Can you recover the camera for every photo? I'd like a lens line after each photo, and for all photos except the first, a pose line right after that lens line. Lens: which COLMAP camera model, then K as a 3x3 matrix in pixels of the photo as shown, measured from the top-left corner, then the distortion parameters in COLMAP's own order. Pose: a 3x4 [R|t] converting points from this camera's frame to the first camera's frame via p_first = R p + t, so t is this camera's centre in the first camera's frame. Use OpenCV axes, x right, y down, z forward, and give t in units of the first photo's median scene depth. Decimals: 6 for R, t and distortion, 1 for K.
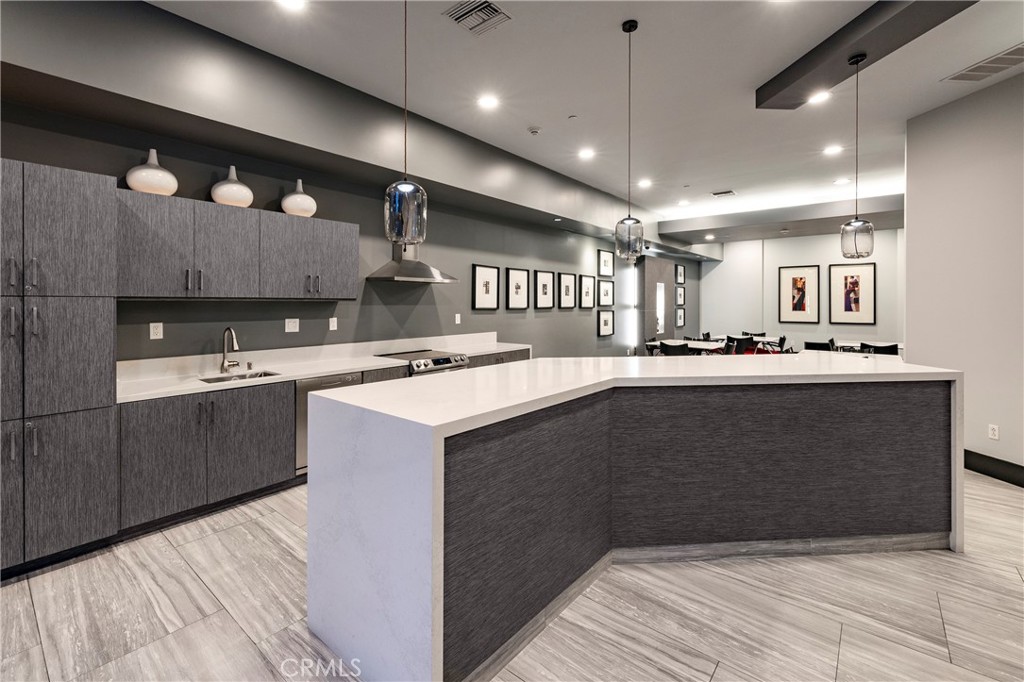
lens RADIAL K [[459.4, 0, 510.4], [0, 459.4, 304.8], [0, 0, 1]] dist [0.002348, 0.000412]
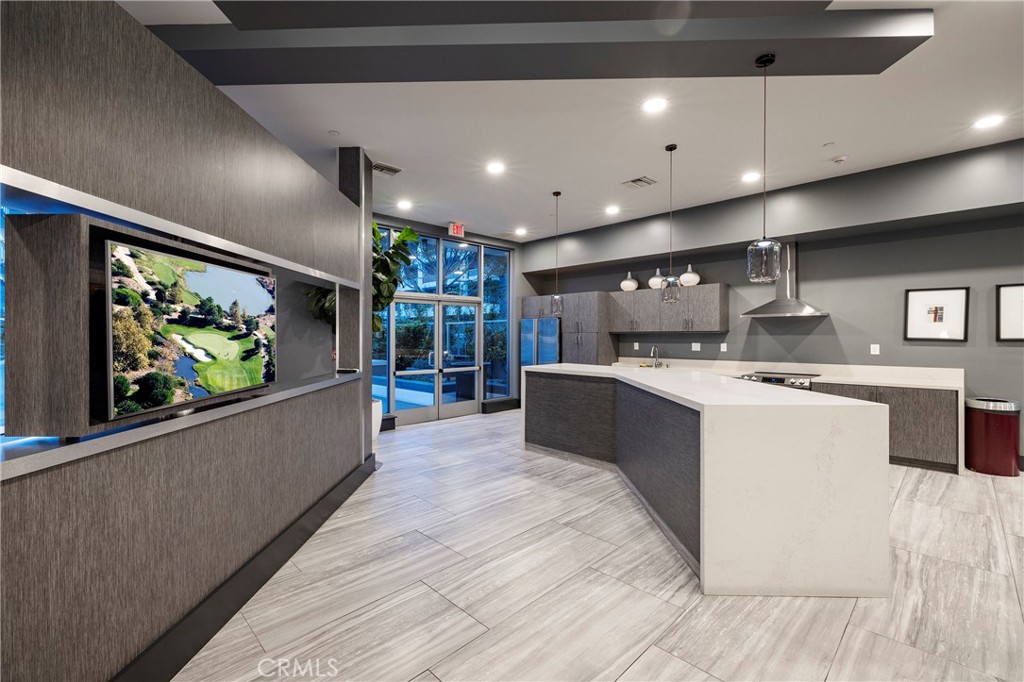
lens RADIAL K [[443.4, 0, 512.0], [0, 443.4, 341.0], [0, 0, 1]] dist [-0.000481, -0.000139]
pose [[-0.090181, 0.011263, -0.995862, 2.035678], [-0.000463, 0.999935, 0.011351, 0.005861], [0.995925, 0.001485, -0.090170, 0.727923]]
